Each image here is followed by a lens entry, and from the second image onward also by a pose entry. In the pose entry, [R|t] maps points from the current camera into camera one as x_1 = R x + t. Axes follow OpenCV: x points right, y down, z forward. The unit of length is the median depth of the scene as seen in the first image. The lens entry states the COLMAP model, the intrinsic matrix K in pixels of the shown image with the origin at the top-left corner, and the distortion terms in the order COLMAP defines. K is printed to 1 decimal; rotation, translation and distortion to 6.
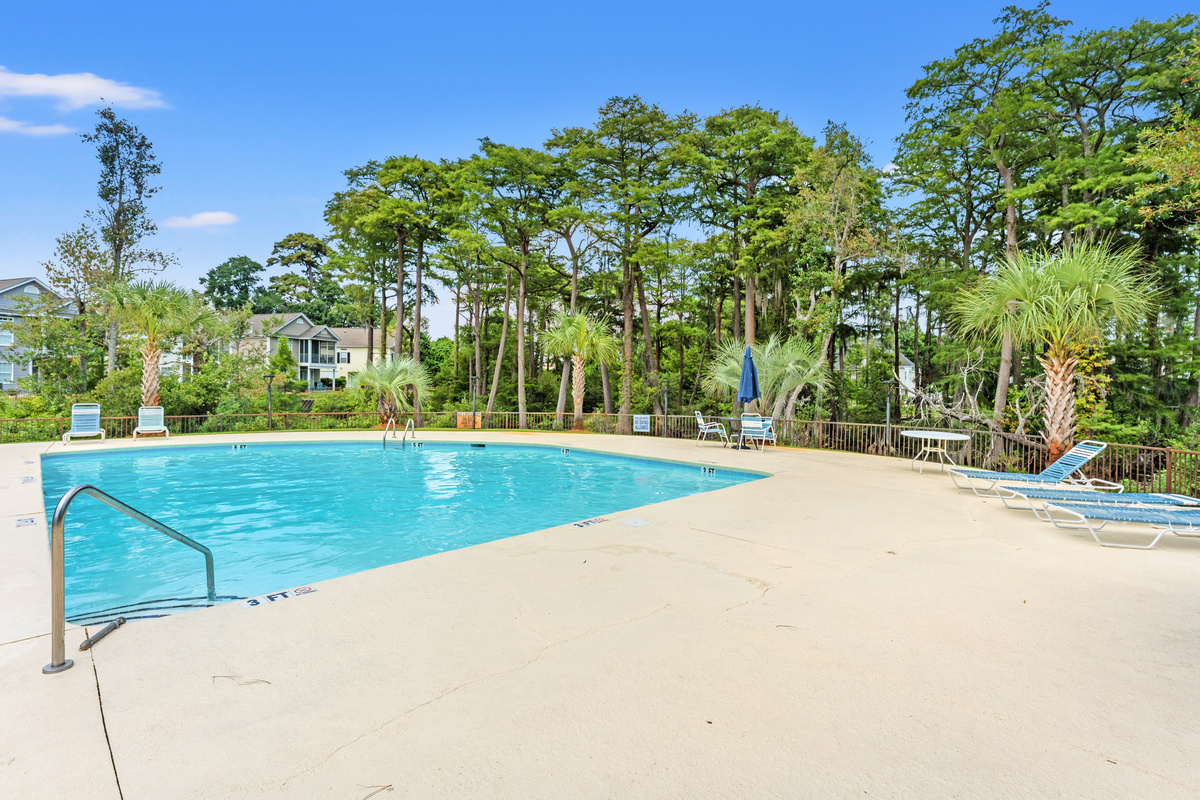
lens RADIAL K [[592.2, 0, 600.0], [0, 592.2, 400.0], [0, 0, 1]] dist [-0.001722, -0.000763]
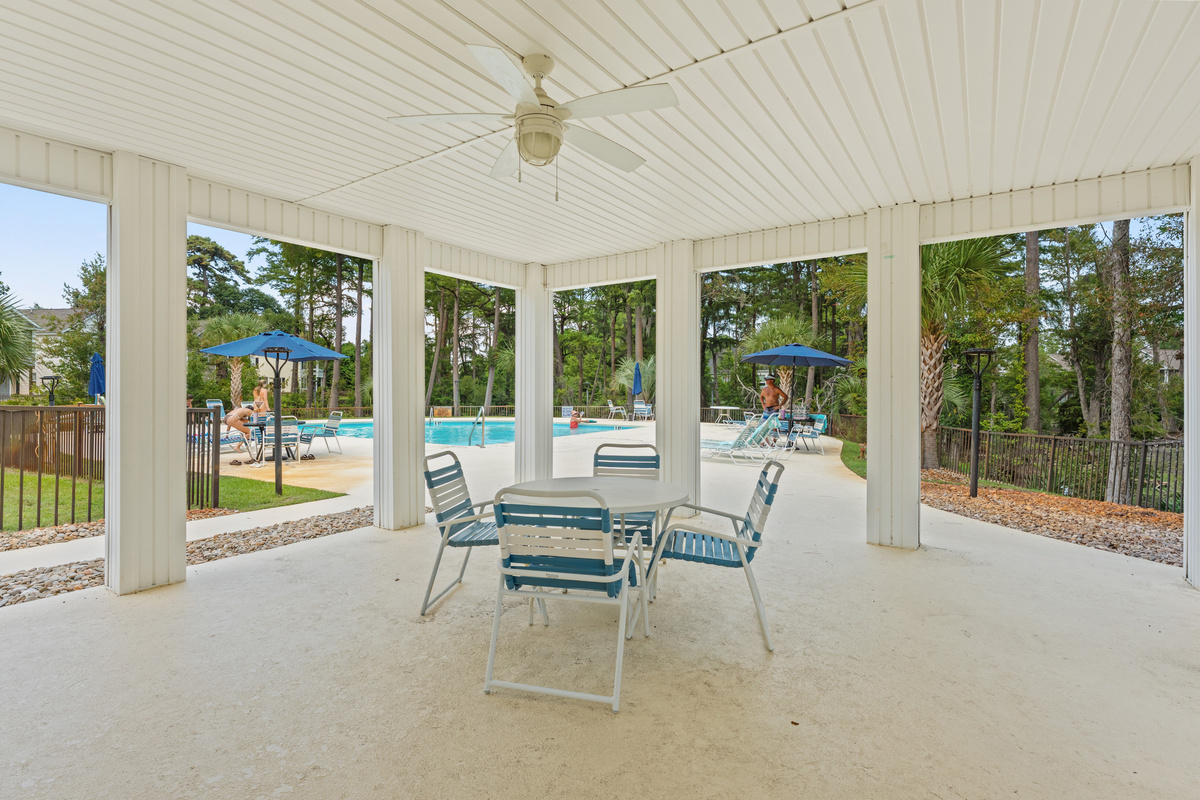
lens RADIAL K [[572.9, 0, 600.0], [0, 572.9, 400.0], [0, 0, 1]] dist [-0.000271, -0.000035]
pose [[0.984358, -0.010037, 0.175892, -0.065452], [0.010941, 0.999931, -0.004168, 0.010473], [-0.175838, 0.006027, 0.984401, -0.268497]]
